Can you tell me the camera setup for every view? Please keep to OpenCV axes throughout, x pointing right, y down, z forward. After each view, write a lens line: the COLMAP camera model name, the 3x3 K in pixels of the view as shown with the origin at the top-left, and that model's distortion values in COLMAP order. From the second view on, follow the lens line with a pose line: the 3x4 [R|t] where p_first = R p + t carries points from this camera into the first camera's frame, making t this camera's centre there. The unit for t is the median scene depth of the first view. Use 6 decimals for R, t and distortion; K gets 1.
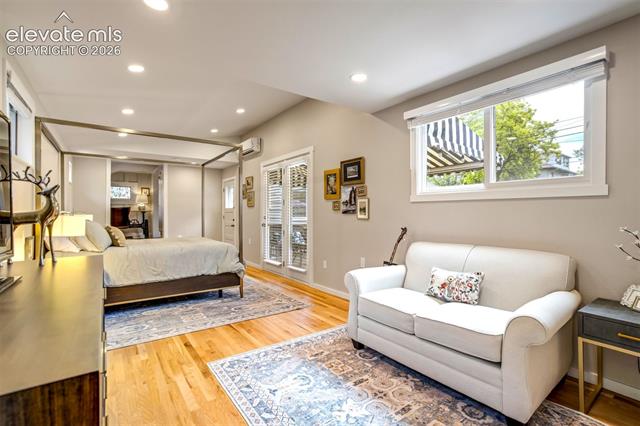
lens RADIAL K [[299.7, 0, 323.6], [0, 299.7, 213.1], [0, 0, 1]] dist [-0.021540, 0.006692]
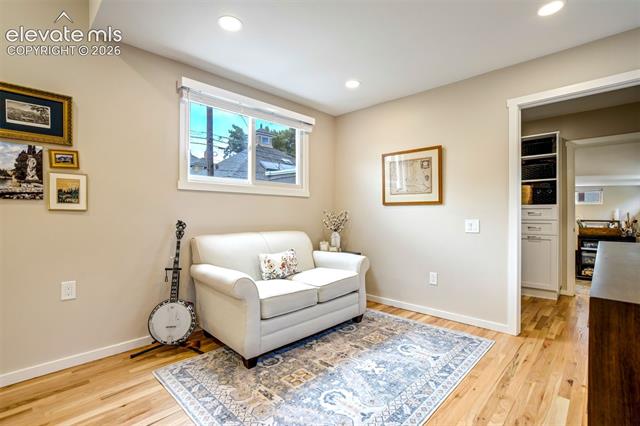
lens RADIAL K [[299.7, 0, 321.5], [0, 299.7, 217.6], [0, 0, 1]] dist [-0.021540, 0.006692]
pose [[-0.167684, -0.009031, 0.985799, -0.487863], [-0.003800, 0.999957, 0.008515, 0.026424], [-0.985833, -0.002318, -0.167711, 0.648481]]
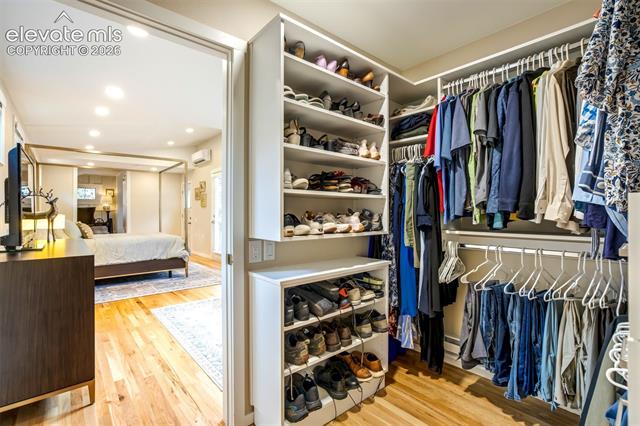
lens RADIAL K [[299.7, 0, 323.6], [0, 299.7, 213.1], [0, 0, 1]] dist [-0.021540, 0.006692]
pose [[0.996610, -0.001848, 0.082255, 0.230938], [0.001465, 0.999988, 0.004716, -0.002923], [-0.082262, -0.004580, 0.996600, -0.373349]]
